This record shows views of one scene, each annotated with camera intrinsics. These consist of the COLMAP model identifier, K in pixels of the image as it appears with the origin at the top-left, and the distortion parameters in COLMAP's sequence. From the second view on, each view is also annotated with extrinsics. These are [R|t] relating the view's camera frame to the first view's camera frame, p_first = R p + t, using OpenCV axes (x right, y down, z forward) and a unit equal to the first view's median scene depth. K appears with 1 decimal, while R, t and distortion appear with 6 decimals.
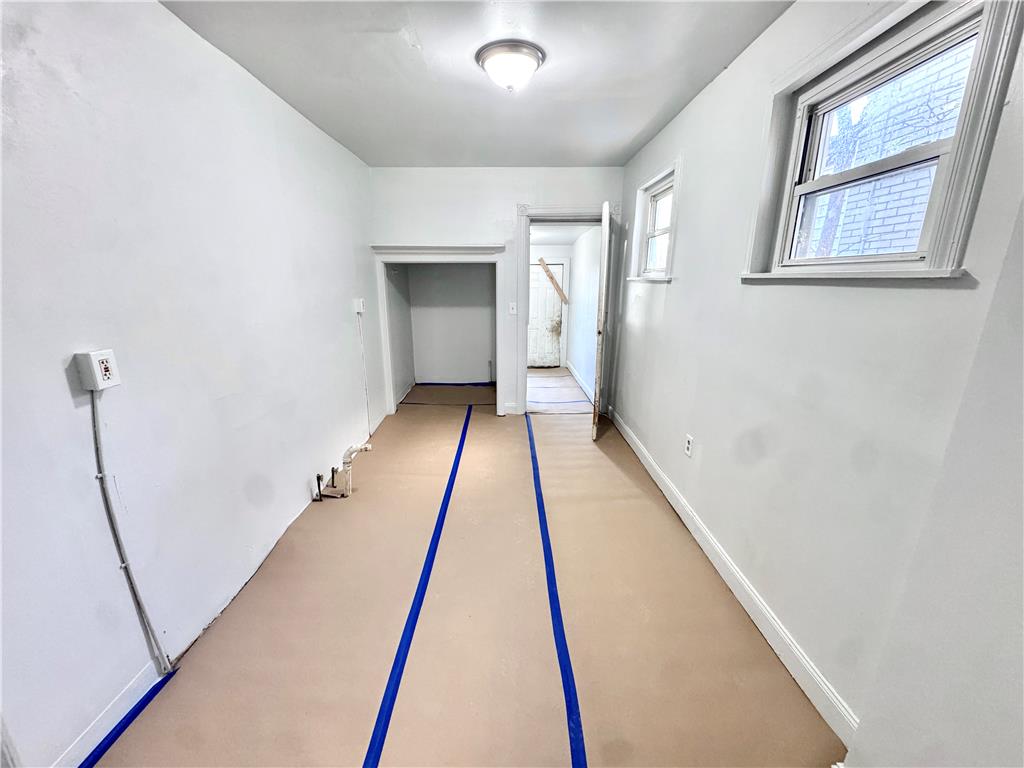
lens RADIAL K [[405.8, 0, 508.8], [0, 405.8, 383.3], [0, 0, 1]] dist [-0.006337, 0.000985]
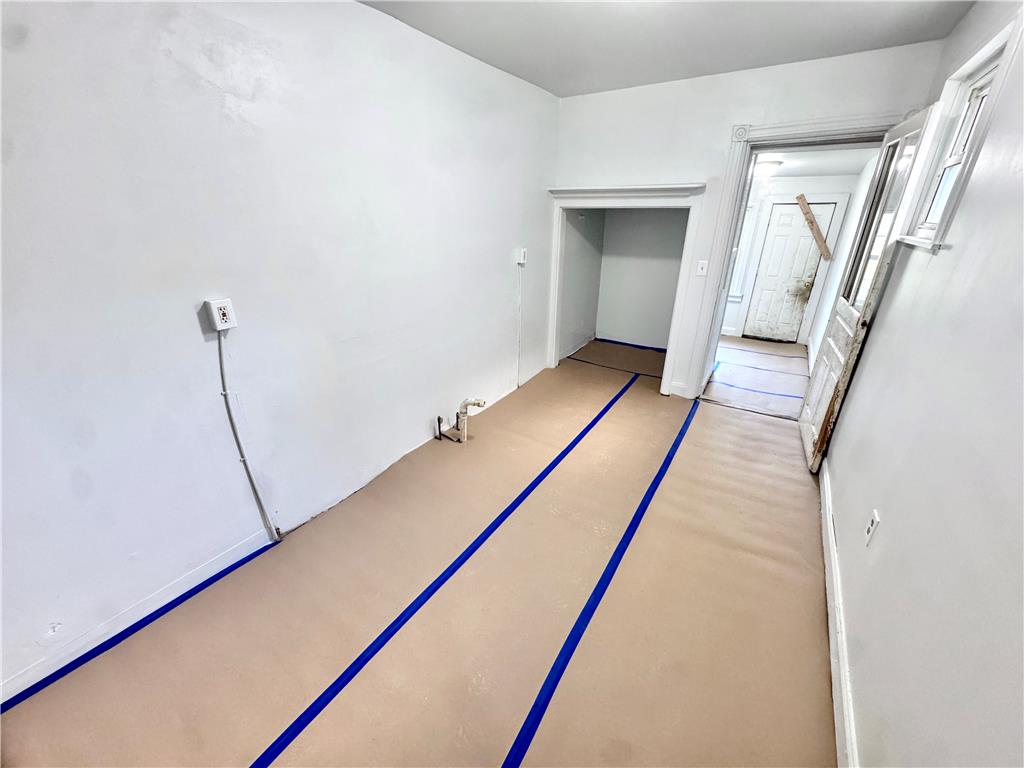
lens RADIAL K [[405.8, 0, 510.1], [0, 405.8, 383.6], [0, 0, 1]] dist [-0.006337, 0.000985]
pose [[0.838317, 0.213747, -0.501534, 0.138650], [-0.140011, 0.973492, 0.180859, -0.054447], [0.526898, -0.081397, 0.846022, 0.111175]]
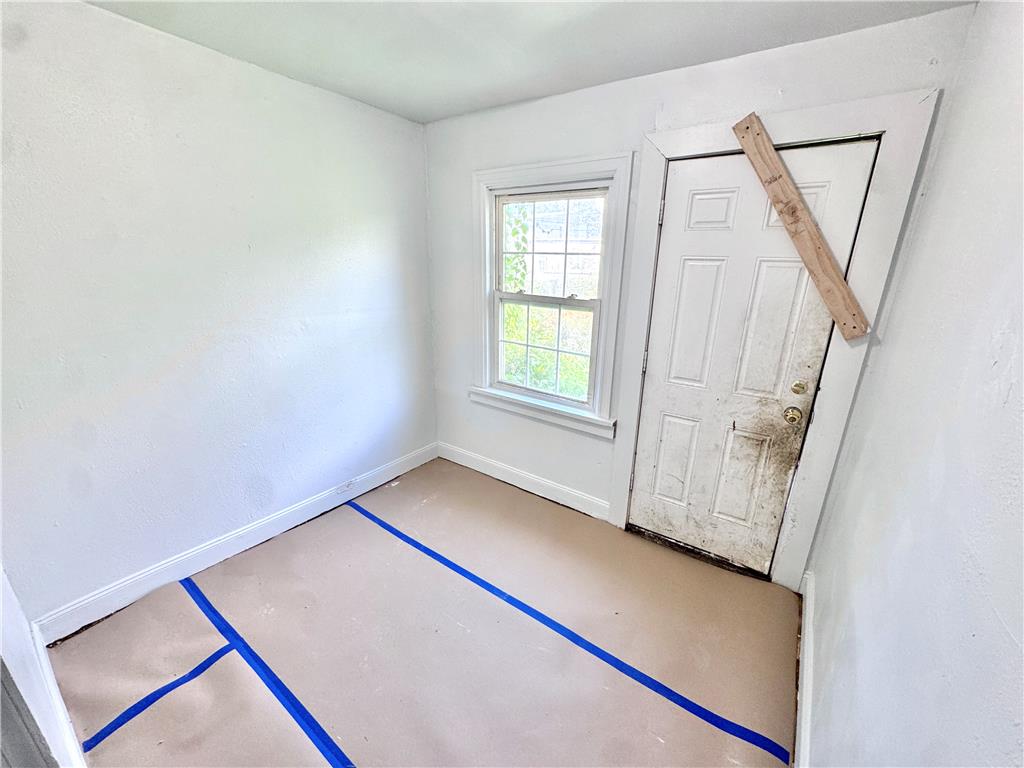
lens RADIAL K [[405.8, 0, 511.1], [0, 405.8, 380.1], [0, 0, 1]] dist [-0.006337, 0.000985]
pose [[0.823457, 0.178165, -0.538680, 0.204742], [-0.146500, 0.983990, 0.101500, -0.315257], [0.548139, -0.004664, 0.836374, 1.344757]]
